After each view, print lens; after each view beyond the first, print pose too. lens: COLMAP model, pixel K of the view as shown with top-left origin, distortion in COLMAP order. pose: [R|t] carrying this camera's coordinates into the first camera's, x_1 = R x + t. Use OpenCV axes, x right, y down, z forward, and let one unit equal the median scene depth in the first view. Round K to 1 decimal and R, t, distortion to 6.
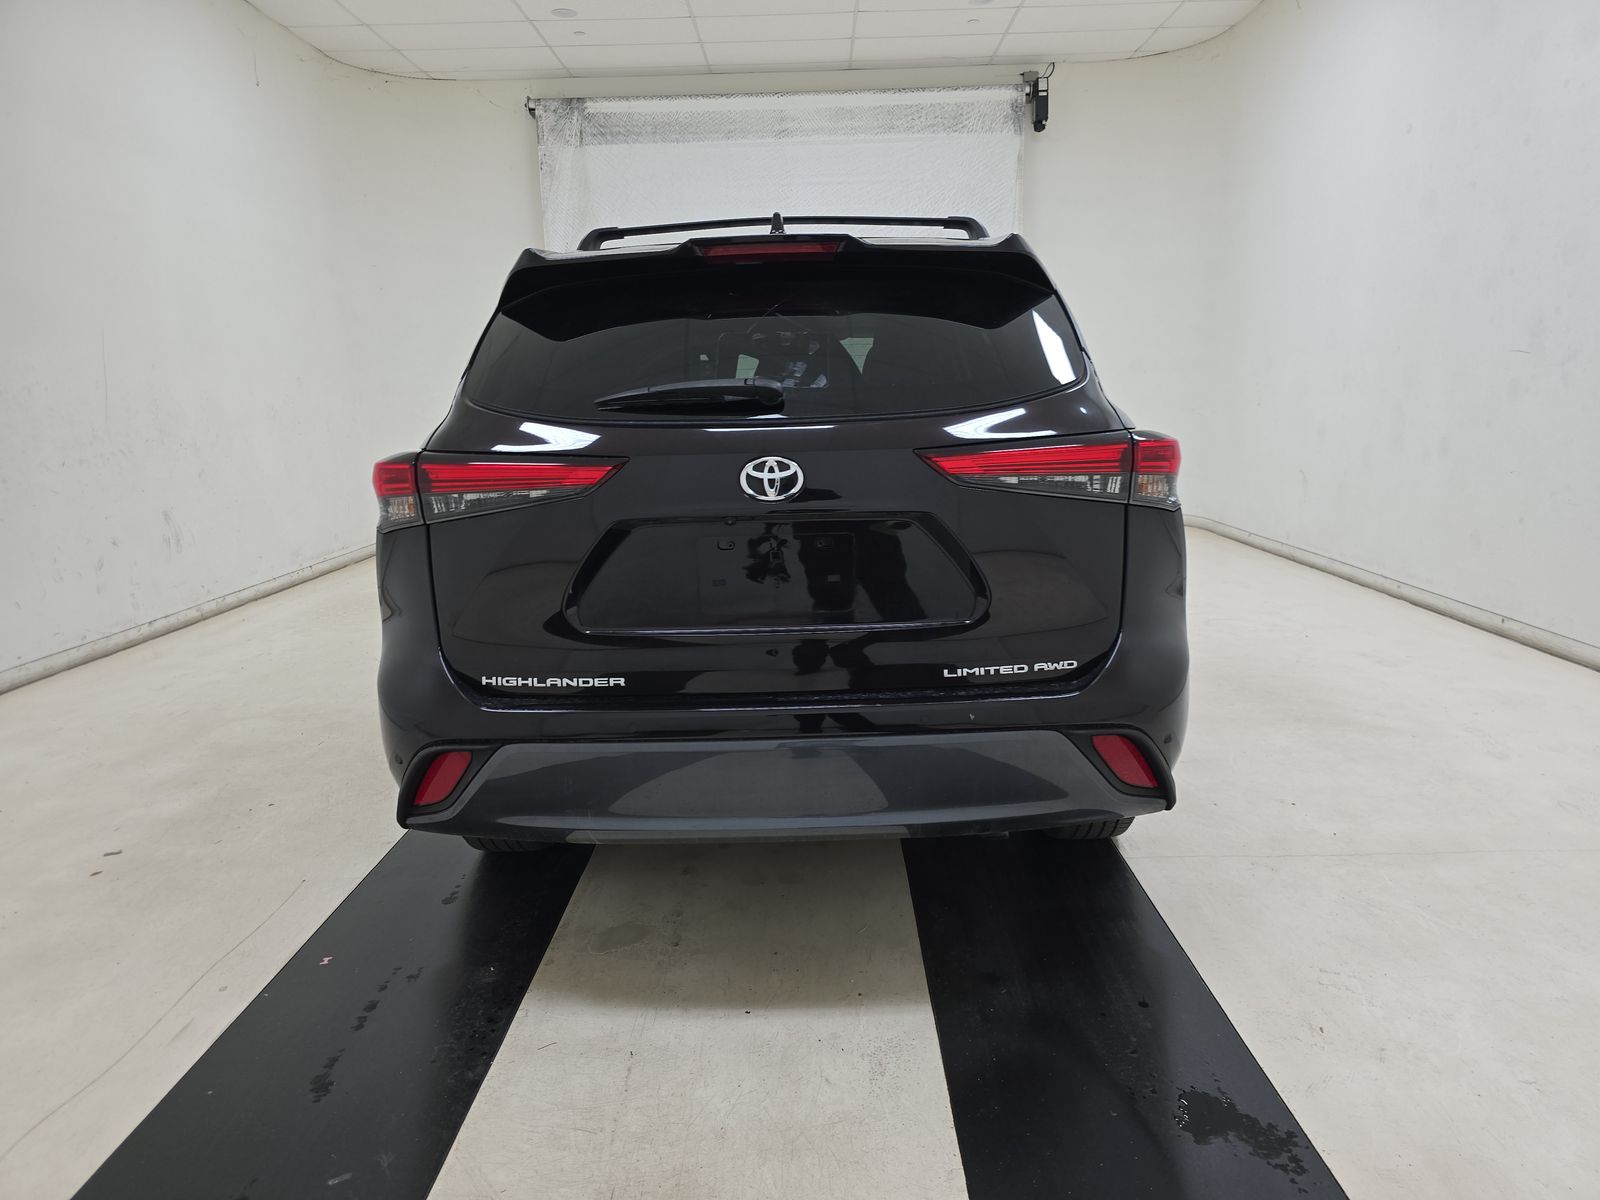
lens RADIAL K [[1075.4, 0, 800.0], [0, 1075.4, 600.0], [0, 0, 1]] dist [0.039443, -0.033928]
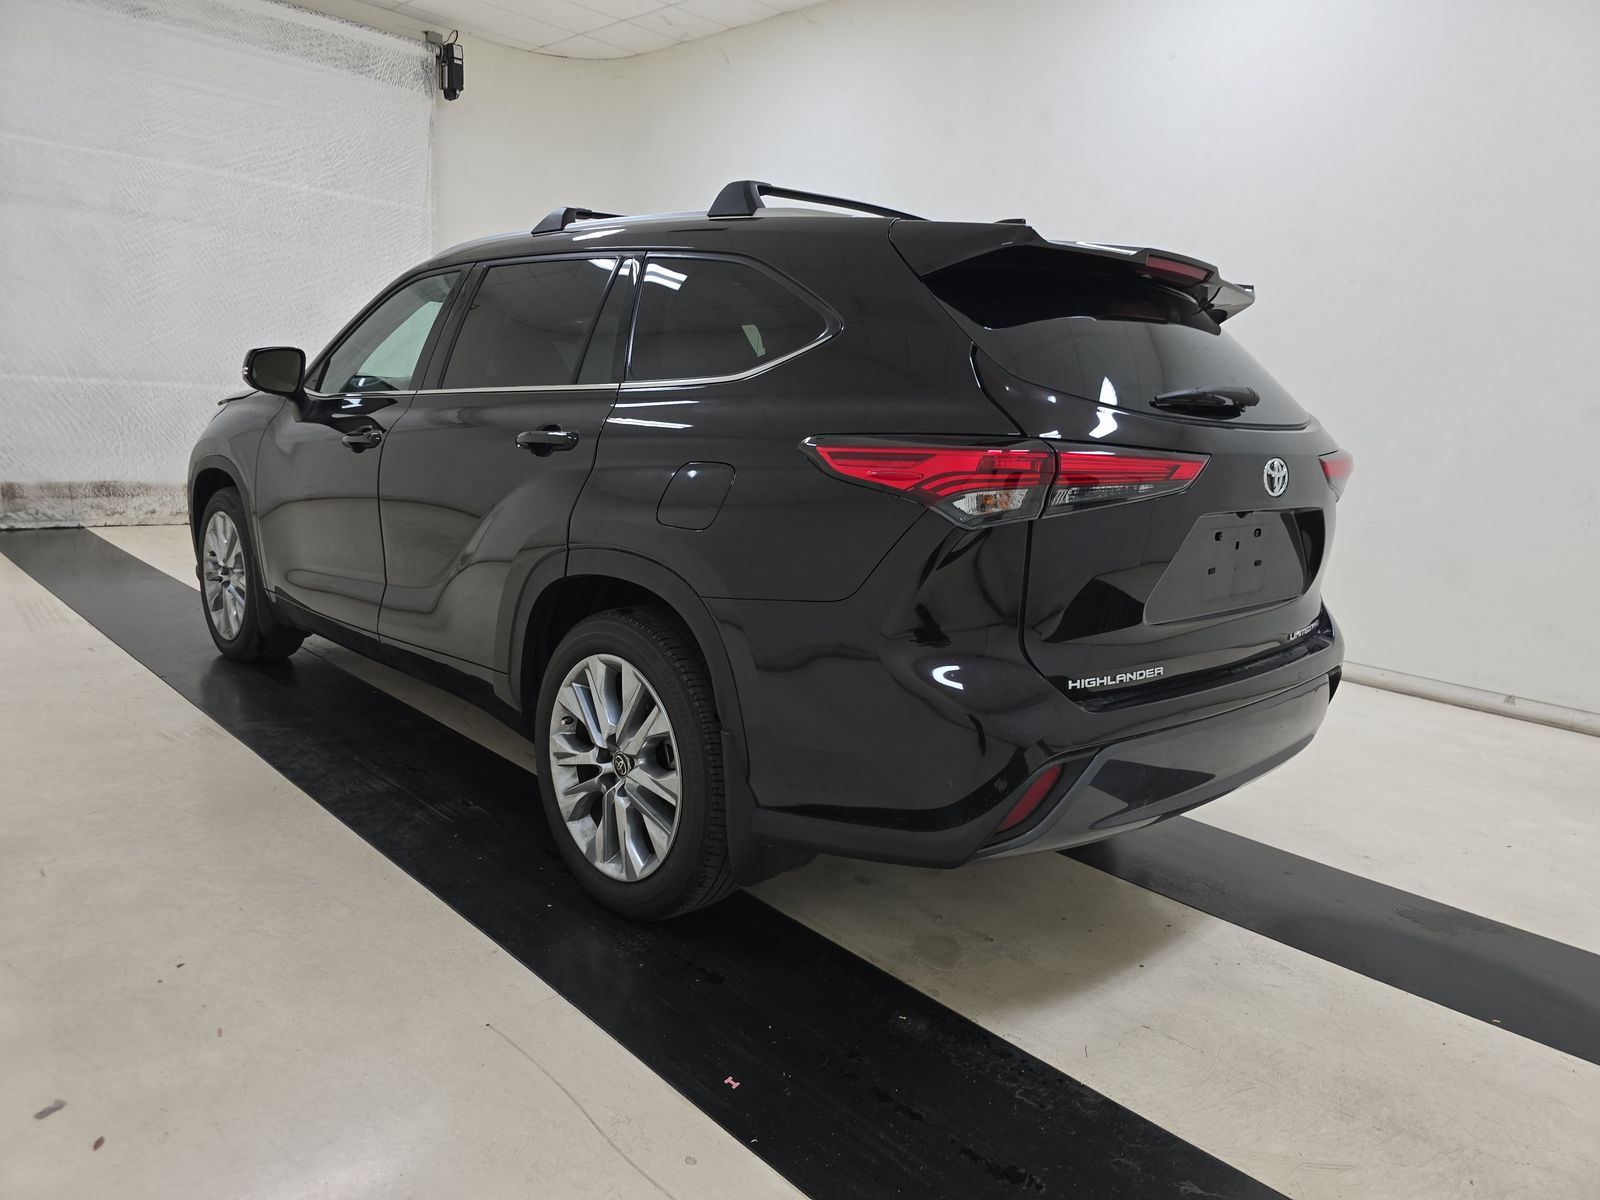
lens RADIAL K [[1075.4, 0, 800.0], [0, 1075.4, 600.0], [0, 0, 1]] dist [0.039443, -0.033928]
pose [[0.707939, -0.056385, 0.704019, -0.891497], [0.049135, 0.998325, 0.030547, -0.031253], [-0.704563, 0.012967, 0.709523, 0.400757]]
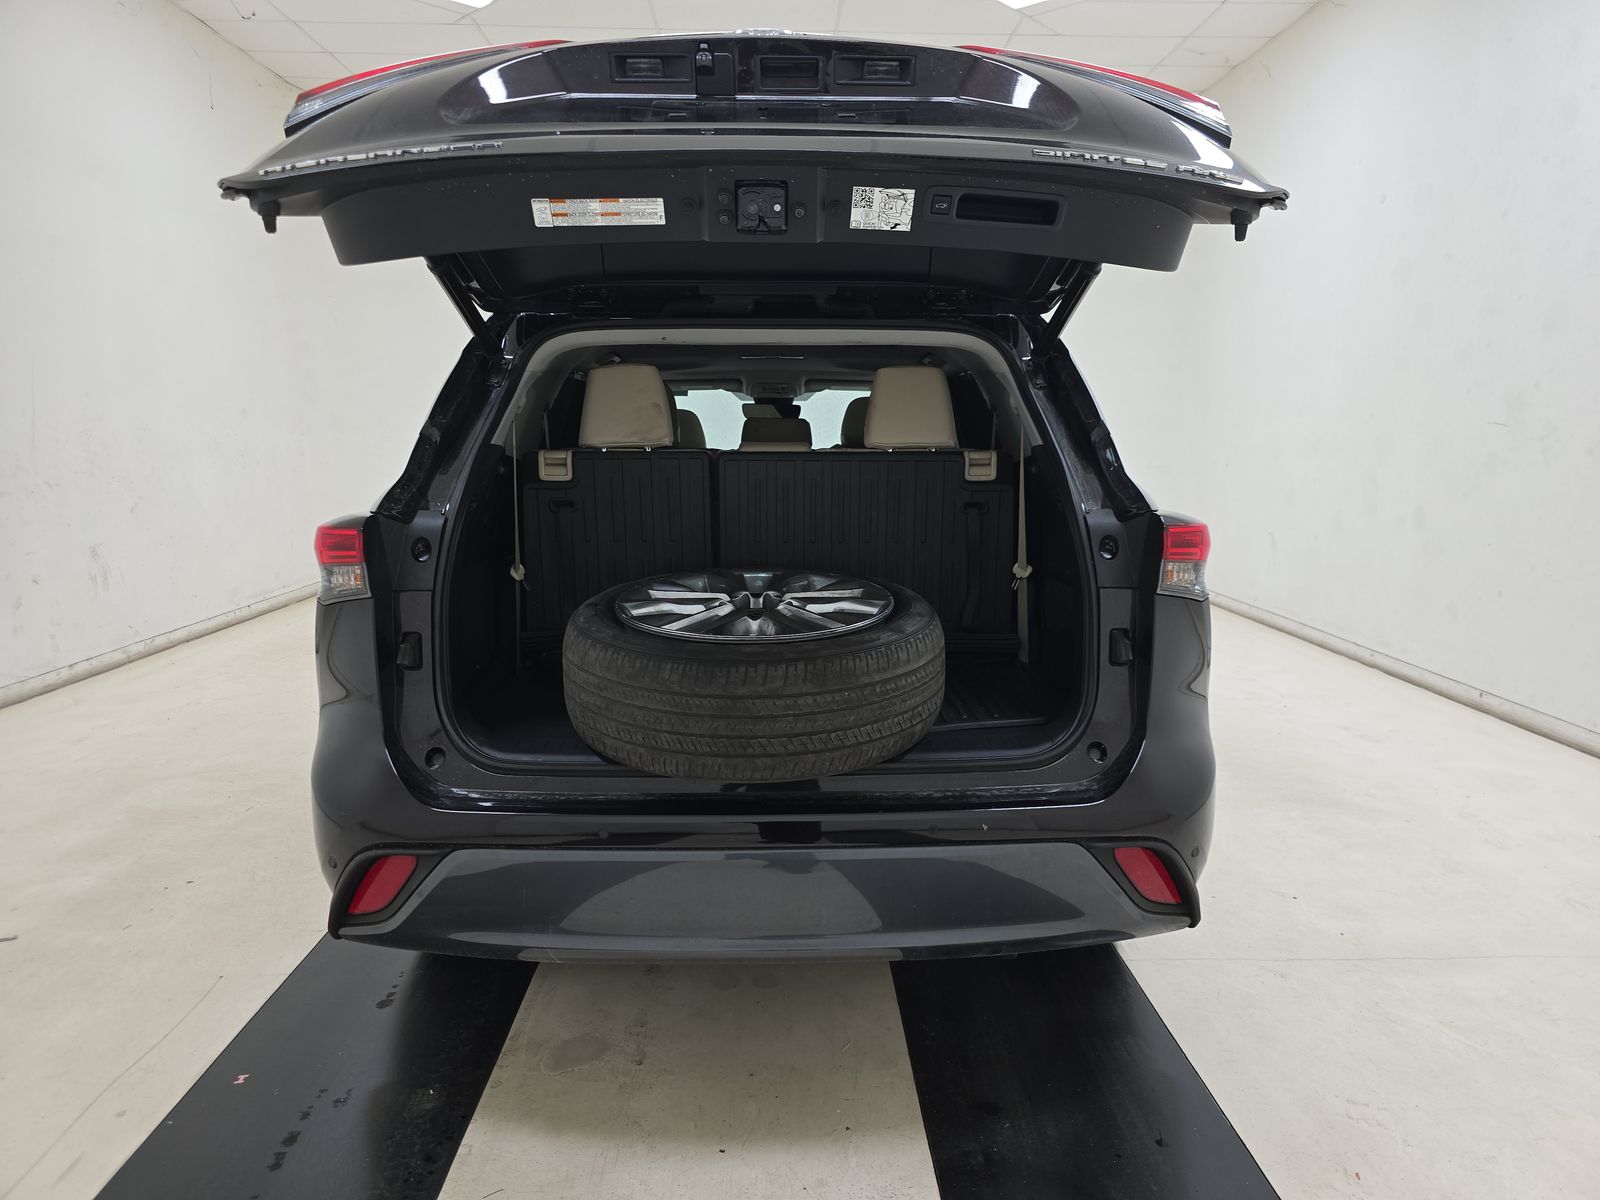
lens RADIAL K [[1075.4, 0, 800.0], [0, 1075.4, 600.0], [0, 0, 1]] dist [0.039443, -0.033928]
pose [[0.998788, 0.022028, 0.044016, -0.029085], [-0.020411, 0.999112, -0.036858, -0.034407], [-0.044789, 0.035914, 0.998351, 0.079276]]
